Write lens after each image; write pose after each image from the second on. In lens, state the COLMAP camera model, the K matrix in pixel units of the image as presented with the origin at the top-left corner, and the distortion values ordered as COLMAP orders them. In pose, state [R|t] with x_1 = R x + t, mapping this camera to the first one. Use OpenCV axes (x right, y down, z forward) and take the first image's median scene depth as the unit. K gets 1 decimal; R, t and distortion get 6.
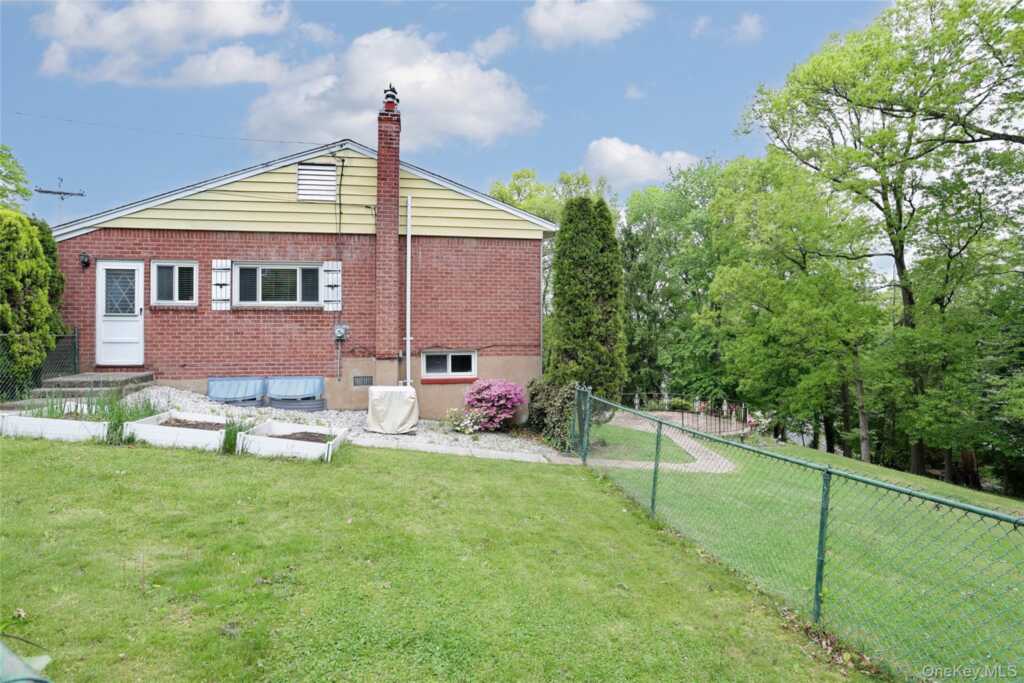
lens RADIAL K [[497.1, 0, 507.0], [0, 497.1, 335.1], [0, 0, 1]] dist [-0.082173, 0.036581]
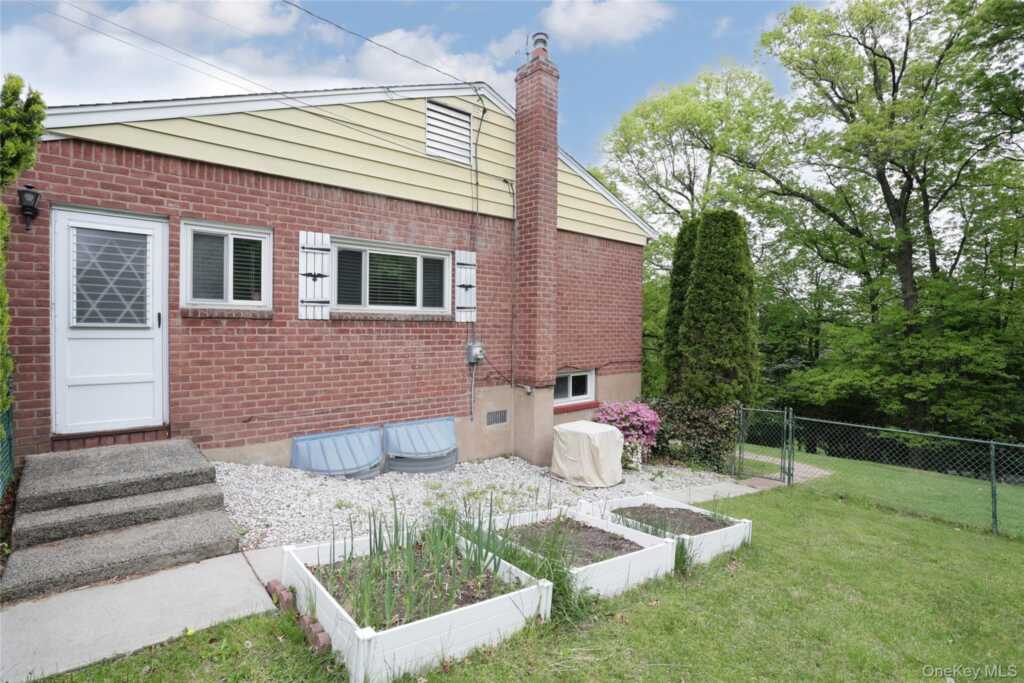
lens RADIAL K [[497.1, 0, 507.0], [0, 497.1, 335.1], [0, 0, 1]] dist [-0.082173, 0.036581]
pose [[0.867058, 0.000755, 0.498206, -0.676093], [-0.008215, 0.999885, 0.012781, -0.041169], [-0.498139, -0.015174, 0.866965, 0.368318]]
